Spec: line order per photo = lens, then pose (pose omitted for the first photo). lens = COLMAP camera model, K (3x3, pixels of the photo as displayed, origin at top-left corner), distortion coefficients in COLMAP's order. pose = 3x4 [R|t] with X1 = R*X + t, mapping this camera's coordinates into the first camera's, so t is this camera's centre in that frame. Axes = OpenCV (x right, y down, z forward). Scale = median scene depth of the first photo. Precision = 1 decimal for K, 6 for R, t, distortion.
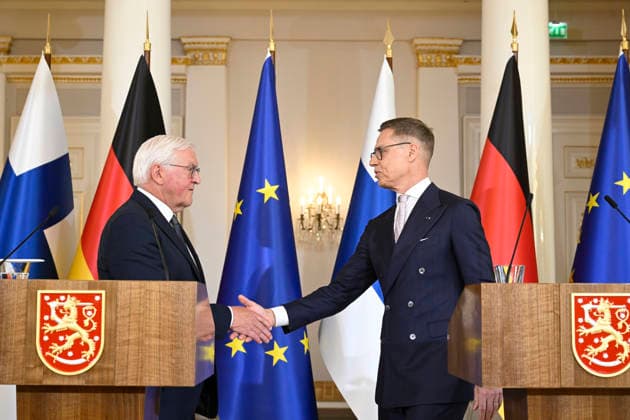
lens RADIAL K [[1083.6, 0, 315.0], [0, 1083.6, 210.0], [0, 0, 1]] dist [0.000669, -0.036521]
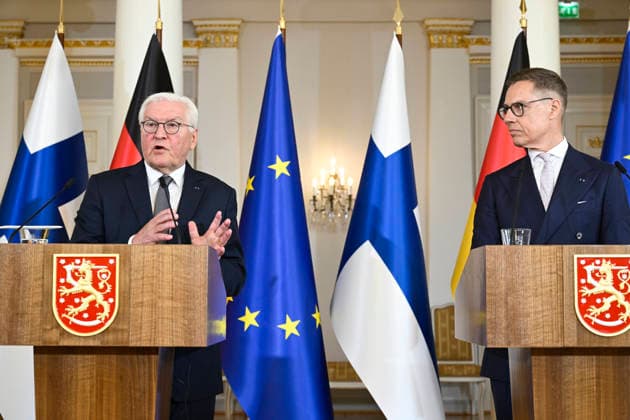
lens RADIAL K [[1083.6, 0, 315.0], [0, 1083.6, 210.0], [0, 0, 1]] dist [0.000669, -0.036521]
pose [[0.999911, -0.005252, -0.012281, 0.004715], [0.005424, 0.999887, 0.013985, 0.018043], [0.012206, -0.014050, 0.999827, -0.023381]]
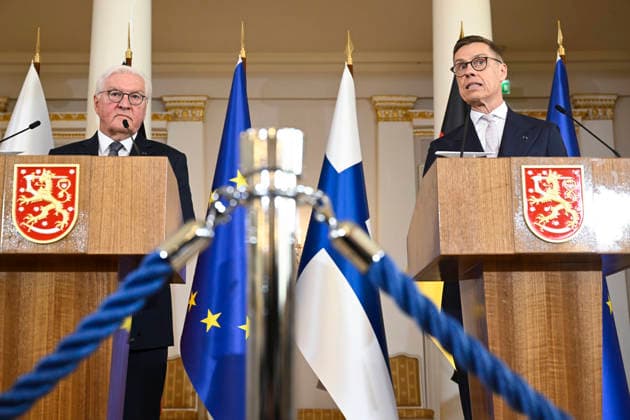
lens RADIAL K [[982.5, 0, 316.9], [0, 982.5, 182.2], [0, 0, 1]] dist [-0.005733, -0.019648]
pose [[0.999451, -0.009430, 0.031755, 0.004990], [0.012619, 0.994725, -0.101800, 0.179368], [-0.030627, 0.102145, 0.994298, 0.048124]]
